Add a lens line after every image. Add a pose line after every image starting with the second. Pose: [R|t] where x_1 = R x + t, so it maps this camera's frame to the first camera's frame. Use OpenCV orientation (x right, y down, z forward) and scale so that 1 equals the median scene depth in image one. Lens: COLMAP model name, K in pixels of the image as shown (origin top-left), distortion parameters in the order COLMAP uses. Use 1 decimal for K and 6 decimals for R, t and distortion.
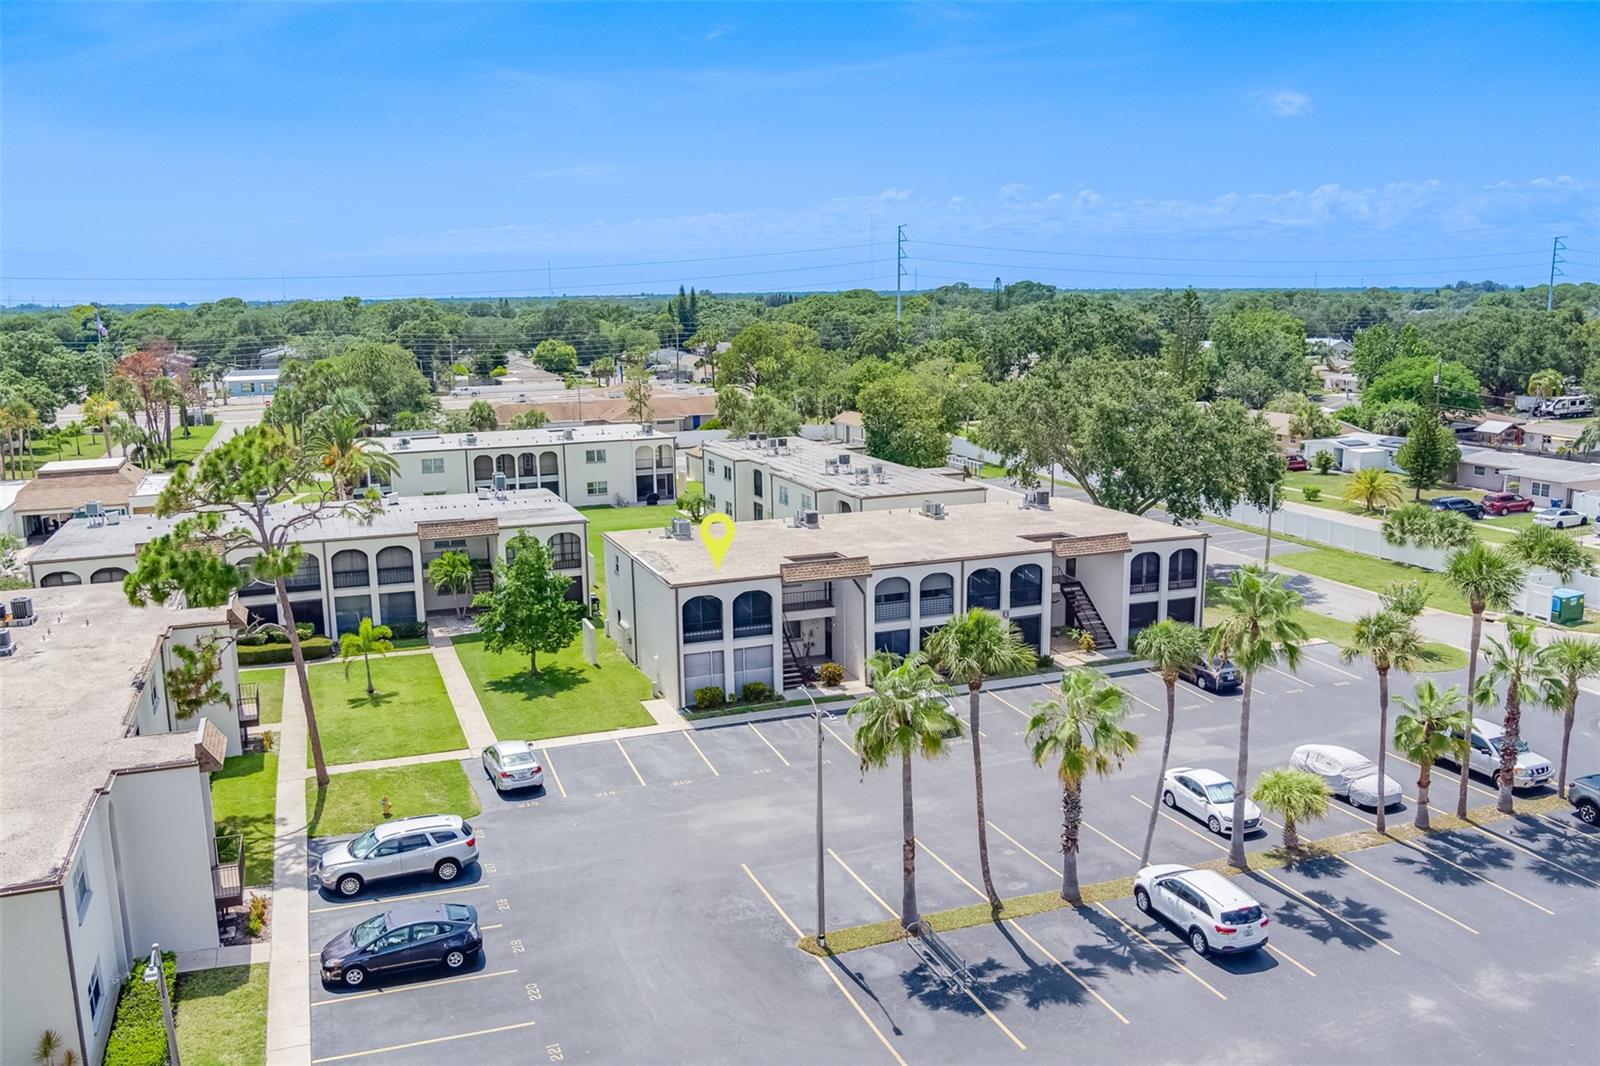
lens RADIAL K [[1294.8, 0, 798.0], [0, 1294.8, 532.3], [0, 0, 1]] dist [-0.067193, 0.002786]
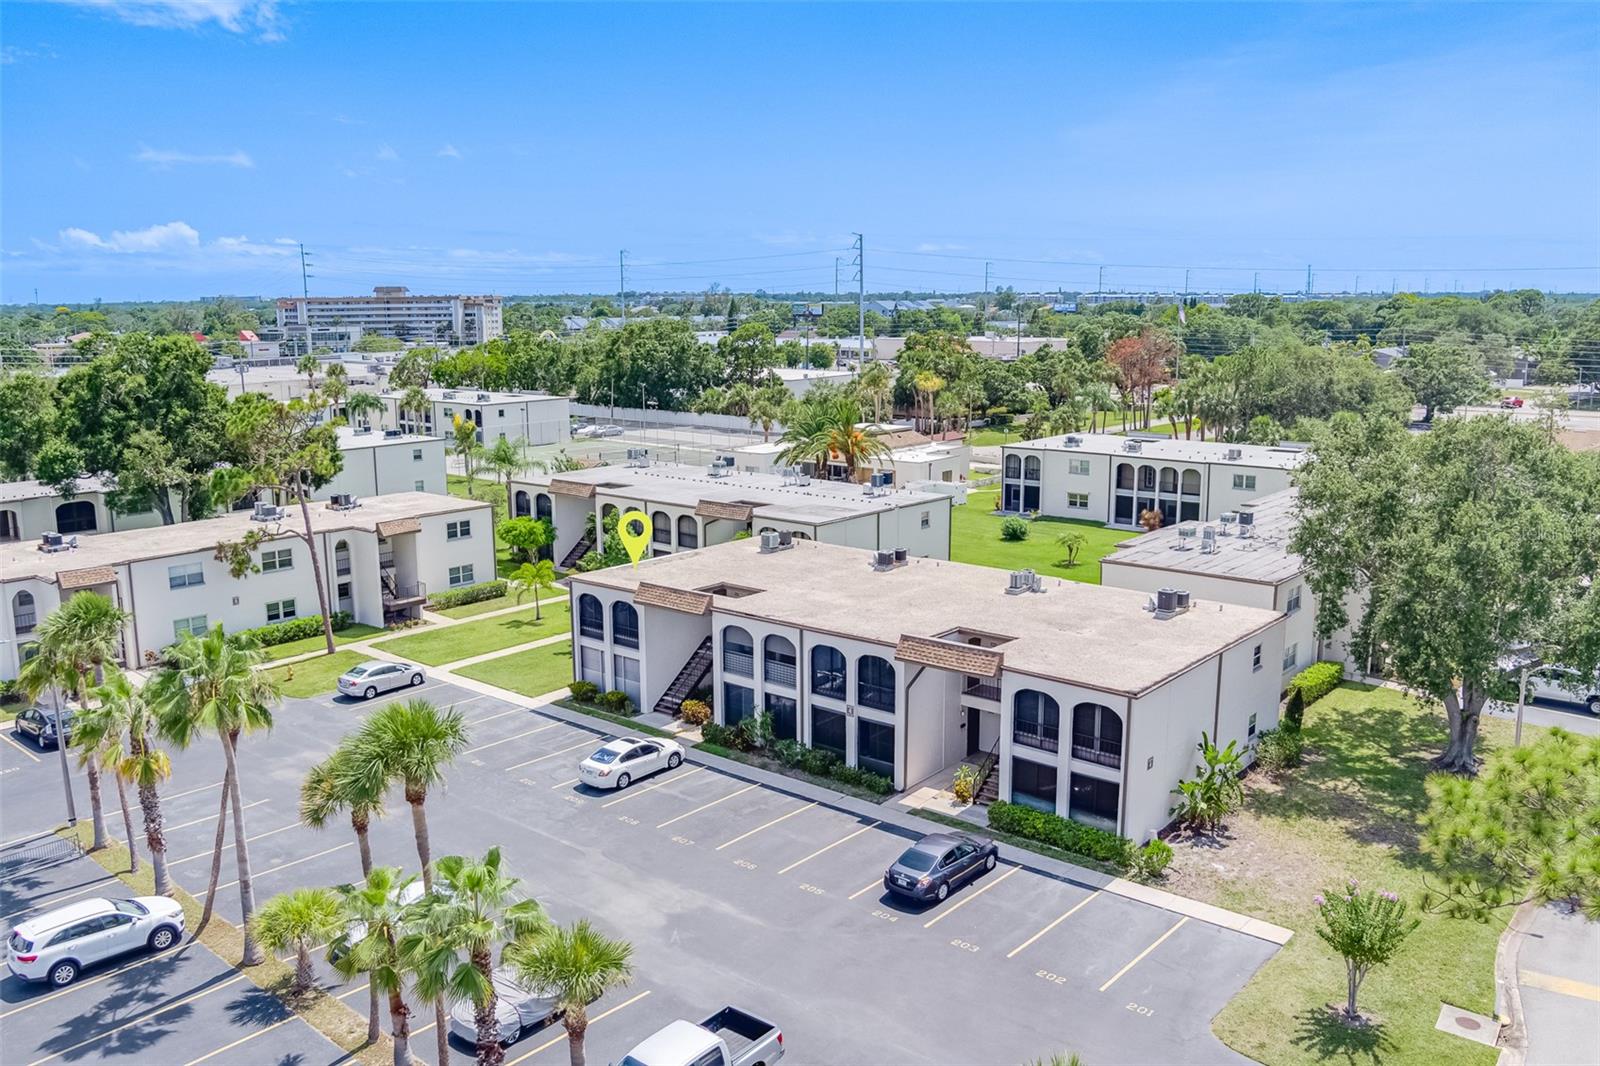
lens RADIAL K [[1294.8, 0, 791.9], [0, 1294.8, 530.7], [0, 0, 1]] dist [-0.067193, 0.002786]
pose [[0.482046, 0.166952, -0.860092, 0.773502], [-0.158565, 0.982090, 0.101764, -0.115051], [0.861678, 0.087325, 0.499886, 0.536283]]
